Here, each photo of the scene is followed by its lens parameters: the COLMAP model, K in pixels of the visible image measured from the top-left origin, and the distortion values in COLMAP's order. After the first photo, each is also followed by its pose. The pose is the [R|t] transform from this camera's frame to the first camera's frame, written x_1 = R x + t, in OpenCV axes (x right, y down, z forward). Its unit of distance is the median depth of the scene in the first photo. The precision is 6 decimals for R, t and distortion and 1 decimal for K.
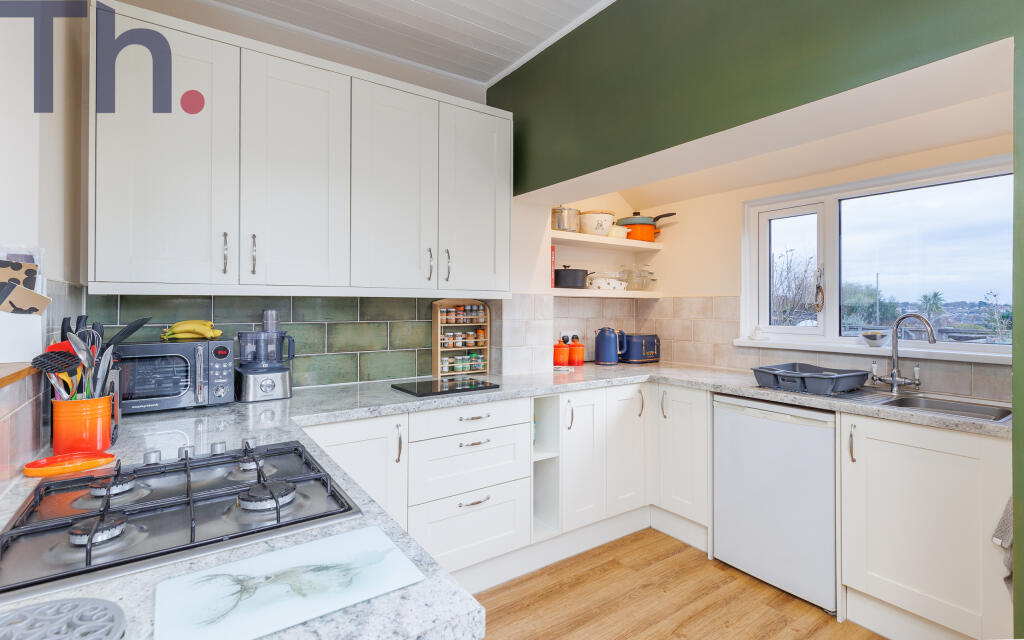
lens RADIAL K [[466.8, 0, 500.7], [0, 466.8, 302.4], [0, 0, 1]] dist [0.003203, 0.000202]
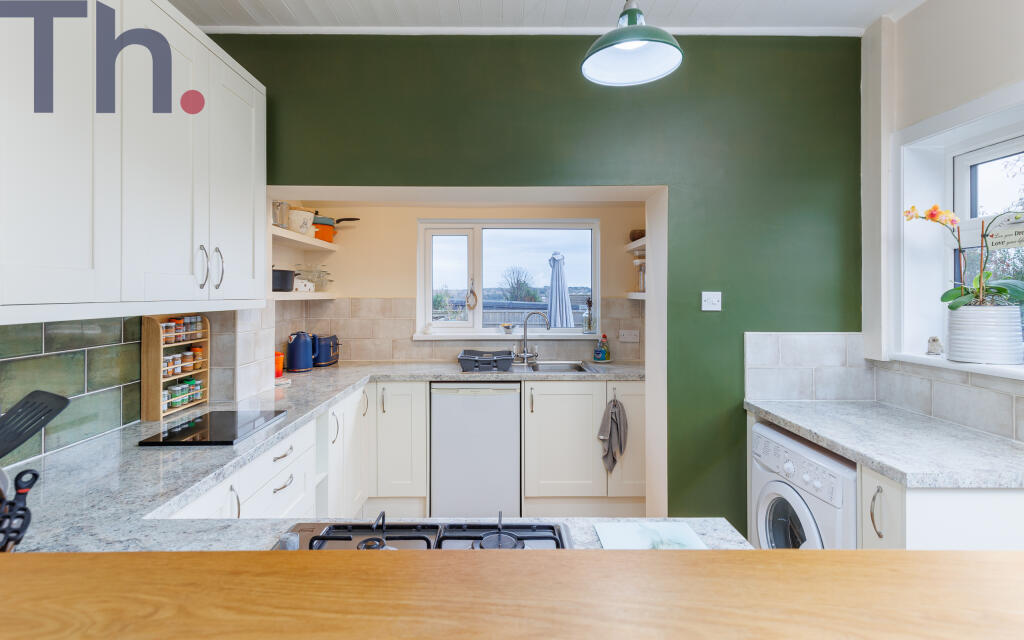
lens RADIAL K [[476.4, 0, 511.3], [0, 476.4, 292.2], [0, 0, 1]] dist [0.002799, 0.000296]
pose [[0.568588, -0.000072, 0.822622, -0.399308], [-0.003003, 0.999993, 0.002163, -0.036053], [-0.822617, -0.003700, 0.568584, 0.134754]]
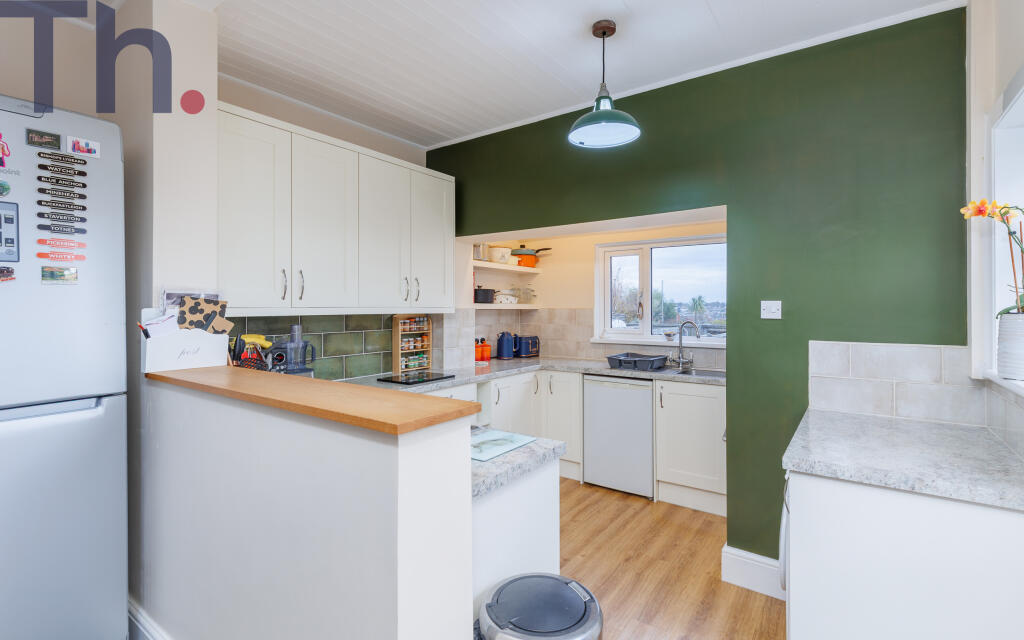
lens RADIAL K [[452.8, 0, 507.6], [0, 452.8, 303.1], [0, 0, 1]] dist [-0.000318, -0.000109]
pose [[0.940576, 0.001565, 0.339580, -0.260744], [-0.000180, 0.999992, -0.004109, -0.028793], [-0.339584, 0.003804, 0.940568, -0.282802]]
